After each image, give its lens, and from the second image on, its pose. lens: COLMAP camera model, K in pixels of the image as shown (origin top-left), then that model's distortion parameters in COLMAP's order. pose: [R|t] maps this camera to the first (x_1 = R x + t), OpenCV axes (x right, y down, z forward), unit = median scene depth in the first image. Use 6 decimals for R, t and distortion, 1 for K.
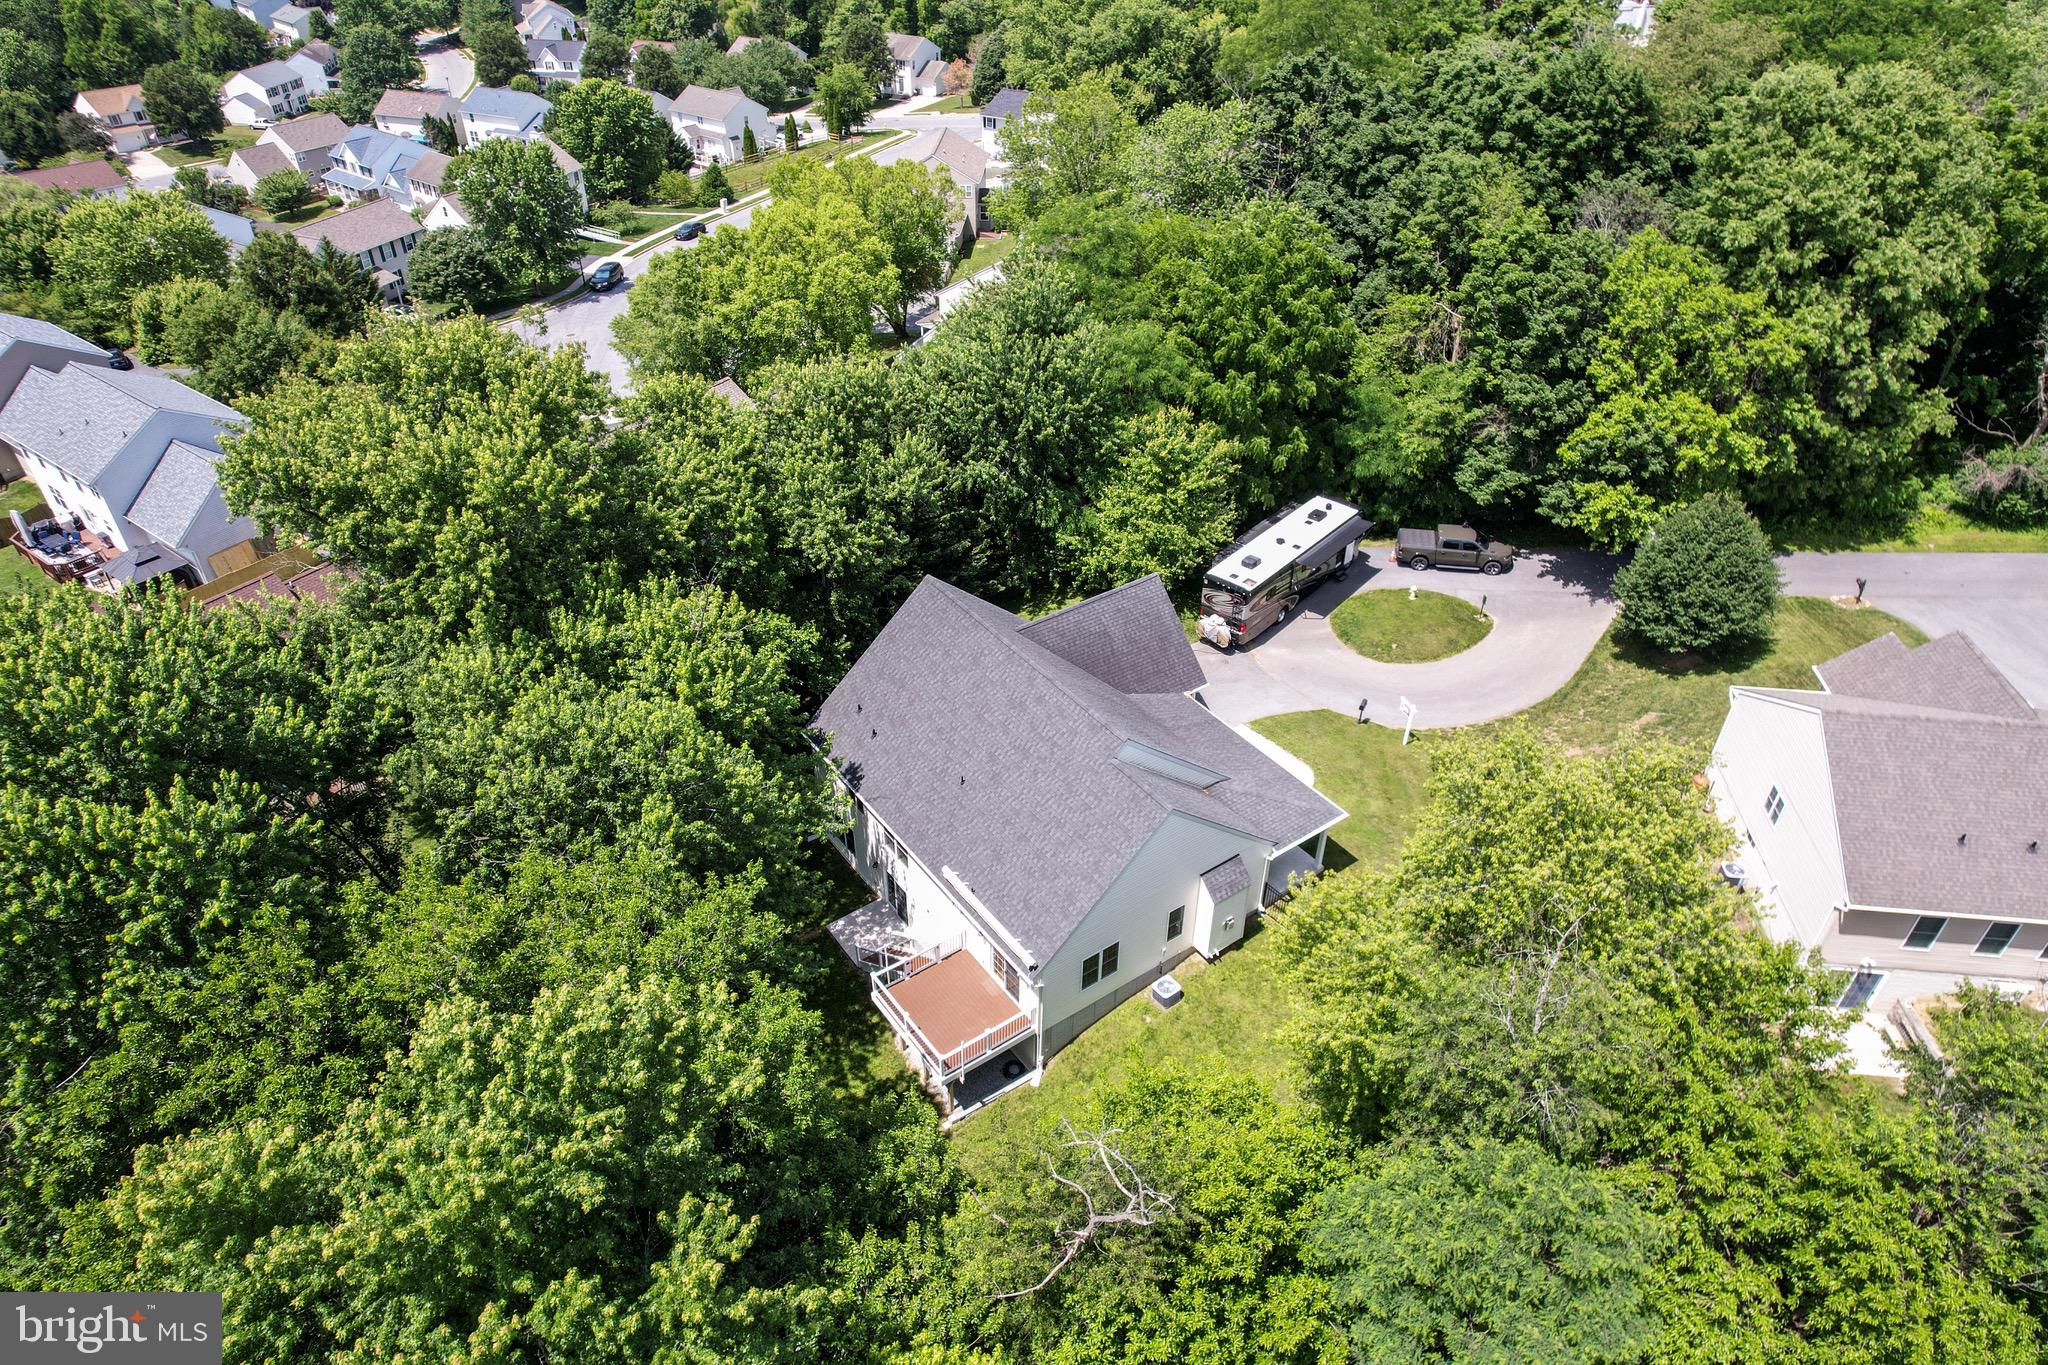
lens RADIAL K [[1317.9, 0, 1030.4], [0, 1317.9, 691.1], [0, 0, 1]] dist [-0.076196, 0.071374]
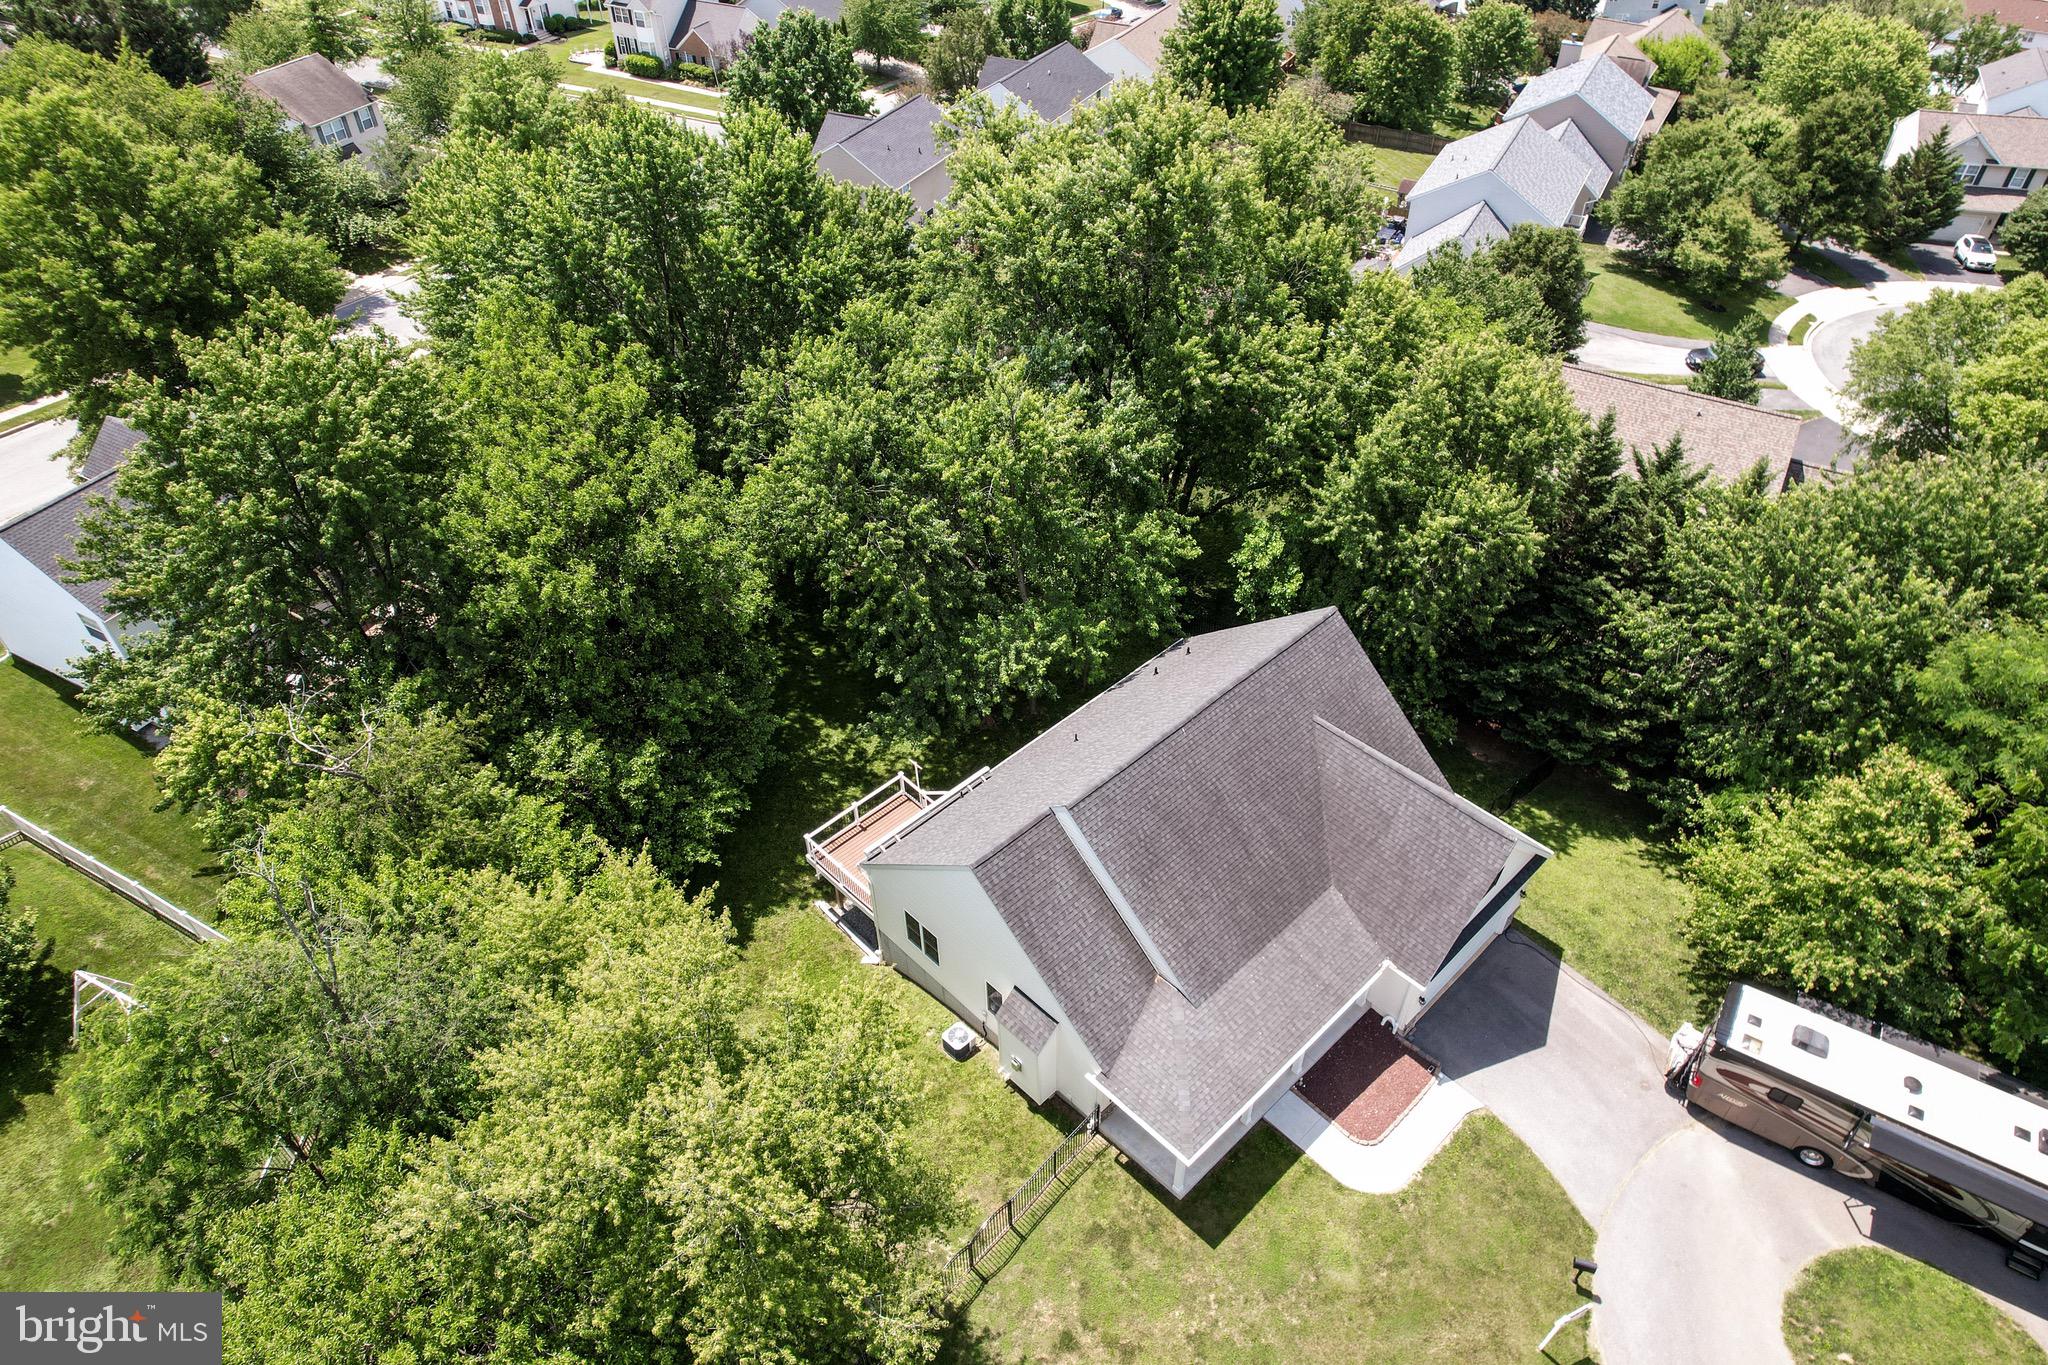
lens RADIAL K [[1317.9, 0, 1030.4], [0, 1317.9, 691.1], [0, 0, 1]] dist [-0.076196, 0.071374]
pose [[0.152684, 0.667288, -0.728982, 0.432055], [-0.584824, 0.655620, 0.477644, -0.273008], [0.796661, 0.353397, 0.490349, 0.382011]]
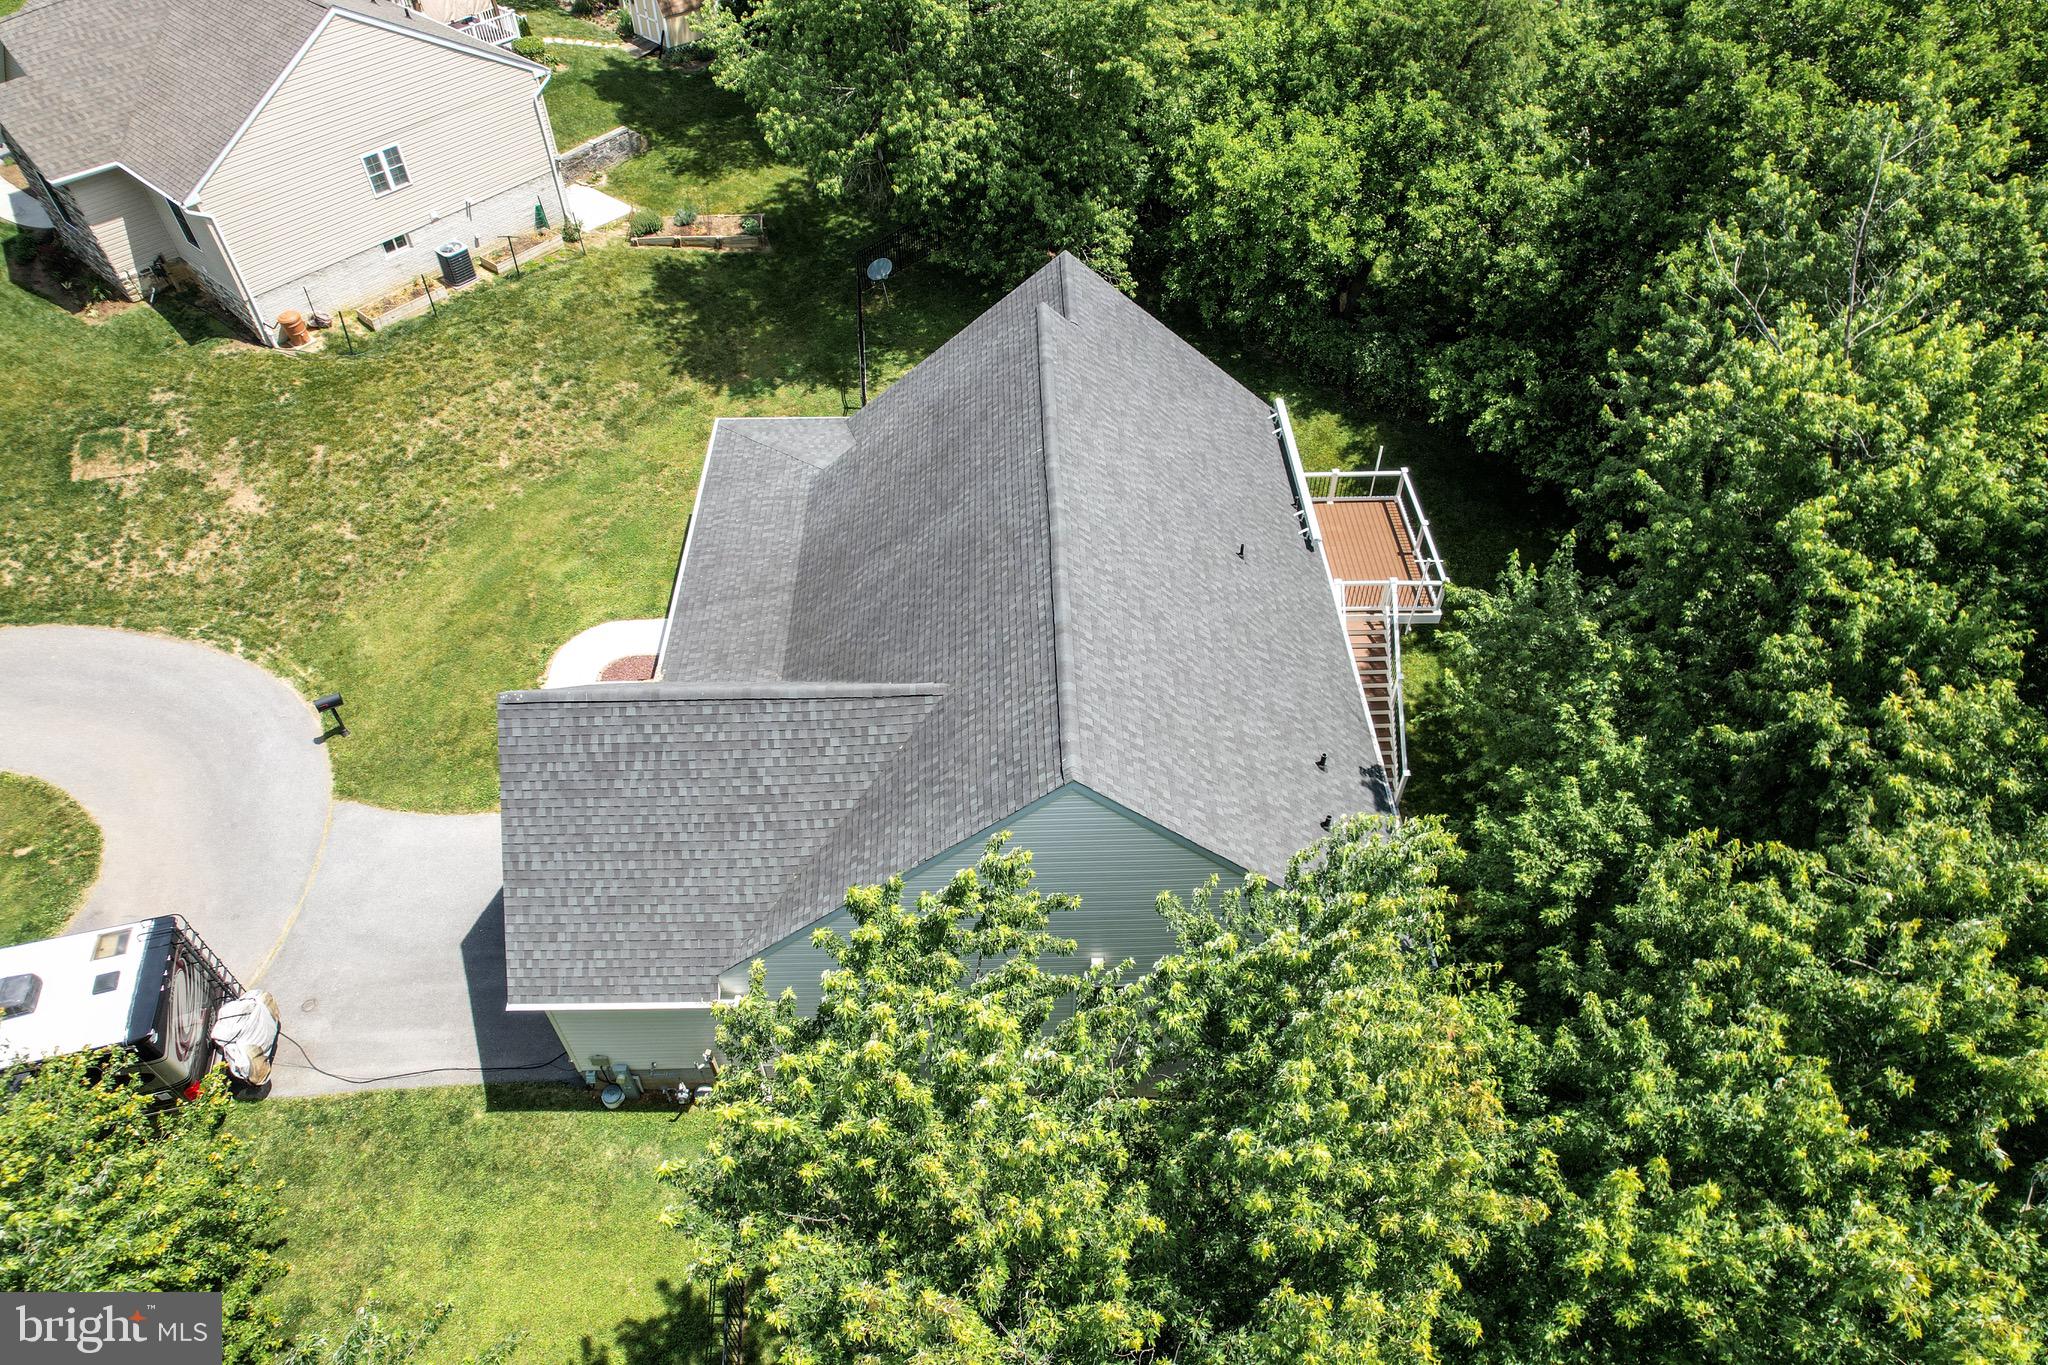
lens RADIAL K [[1317.9, 0, 1030.4], [0, 1317.9, 691.1], [0, 0, 1]] dist [-0.076196, 0.071374]
pose [[-0.827590, -0.410329, 0.383046, -0.155398], [0.338796, 0.178952, 0.923685, -0.339249], [-0.447561, 0.894207, -0.009081, 0.807125]]
